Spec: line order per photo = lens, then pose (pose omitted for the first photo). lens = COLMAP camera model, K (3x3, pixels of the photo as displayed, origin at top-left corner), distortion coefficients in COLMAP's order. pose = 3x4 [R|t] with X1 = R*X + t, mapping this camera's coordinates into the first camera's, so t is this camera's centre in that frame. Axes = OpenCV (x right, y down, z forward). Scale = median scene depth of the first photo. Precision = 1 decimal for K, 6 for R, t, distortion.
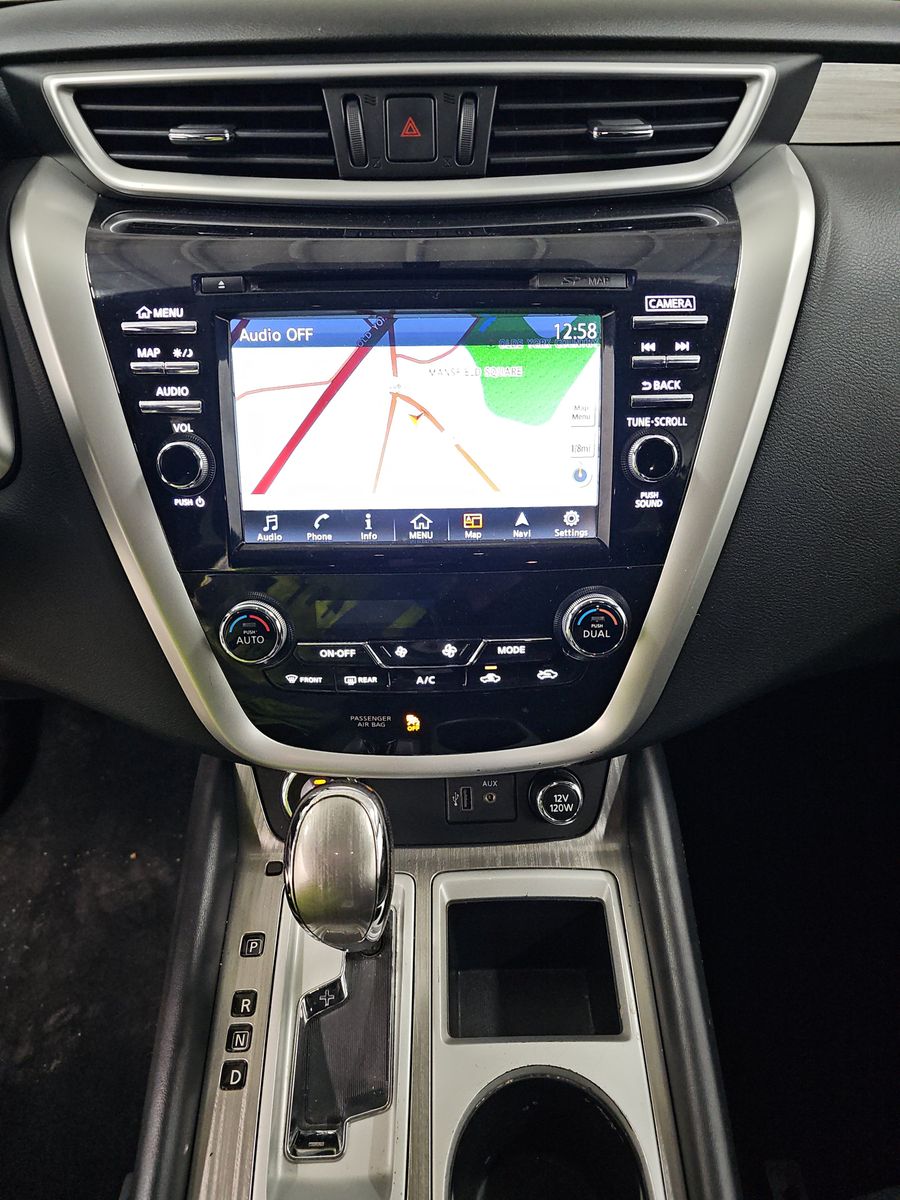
lens RADIAL K [[777.1, 0, 450.0], [0, 777.1, 600.0], [0, 0, 1]] dist [0.061973, -0.060066]
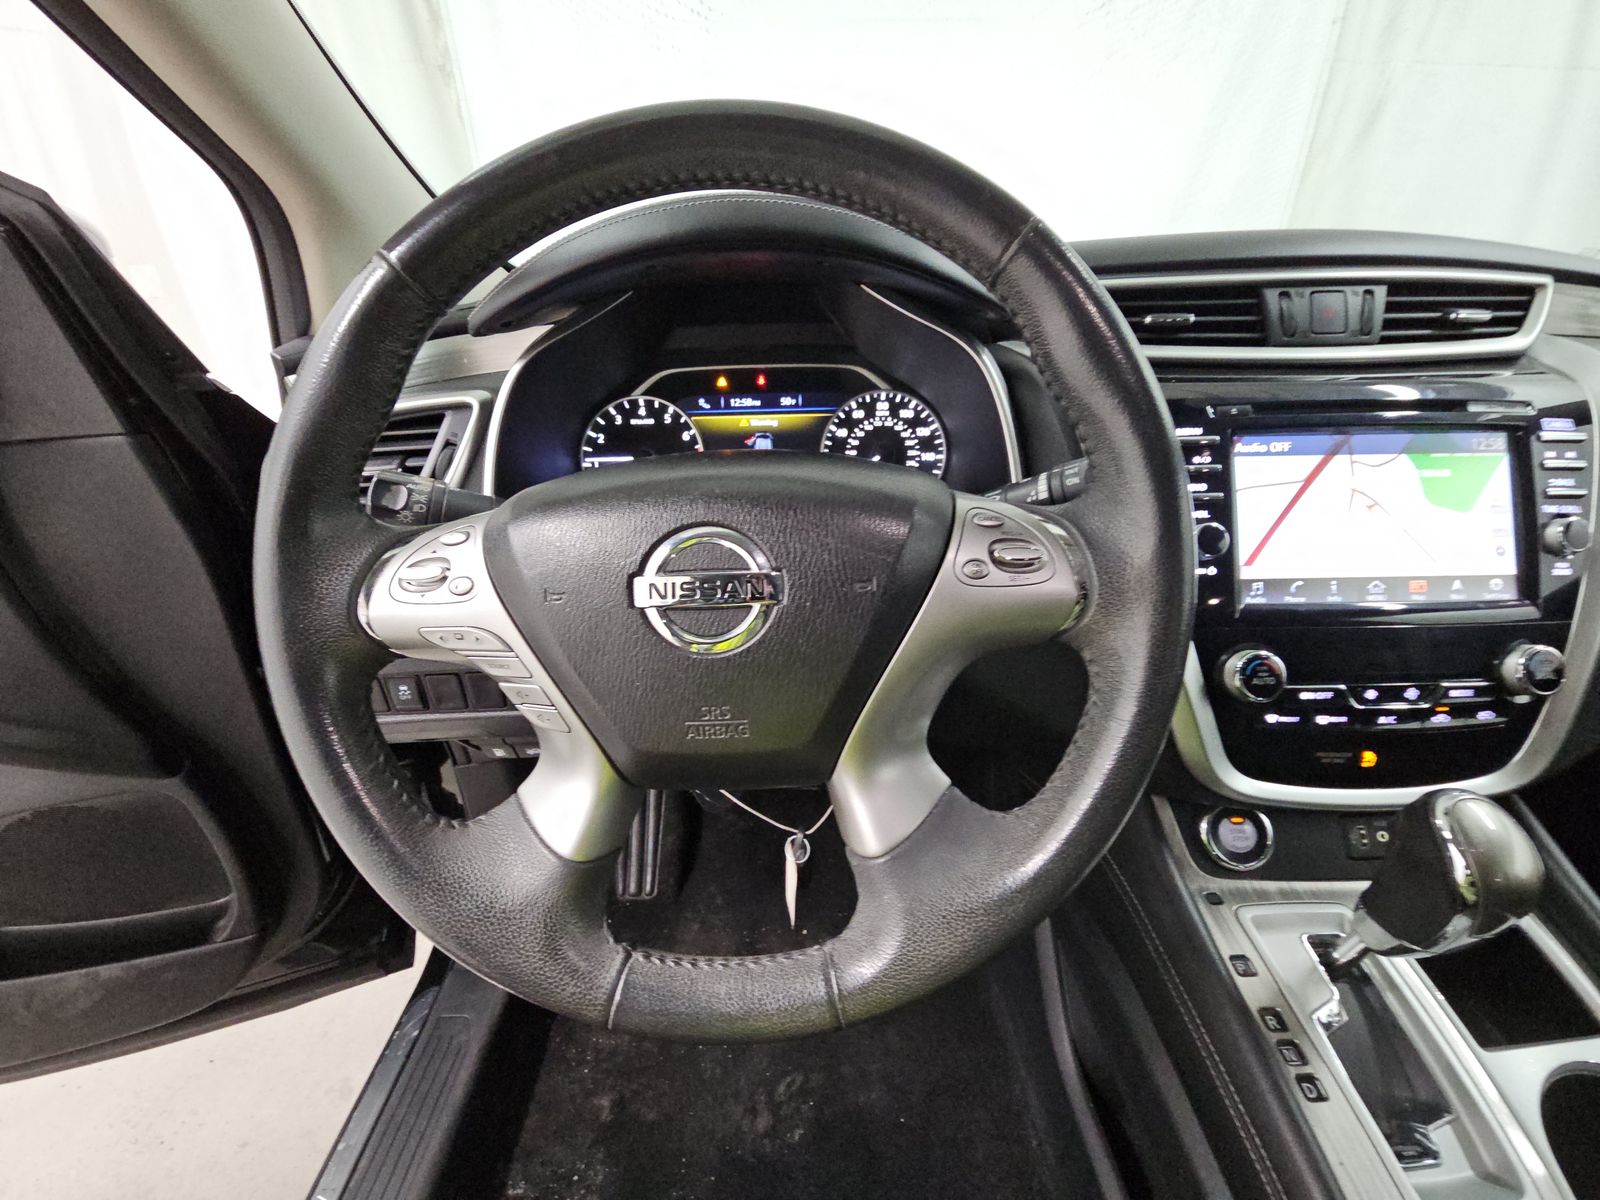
lens RADIAL K [[633.9, 0, 800.0], [0, 633.9, 600.0], [0, 0, 1]] dist [0.001406, -0.000106]
pose [[0.999949, -0.002742, -0.009670, -0.953960], [0.000529, 0.975090, -0.221807, 0.144702], [0.010038, 0.221791, 0.975043, 0.003376]]
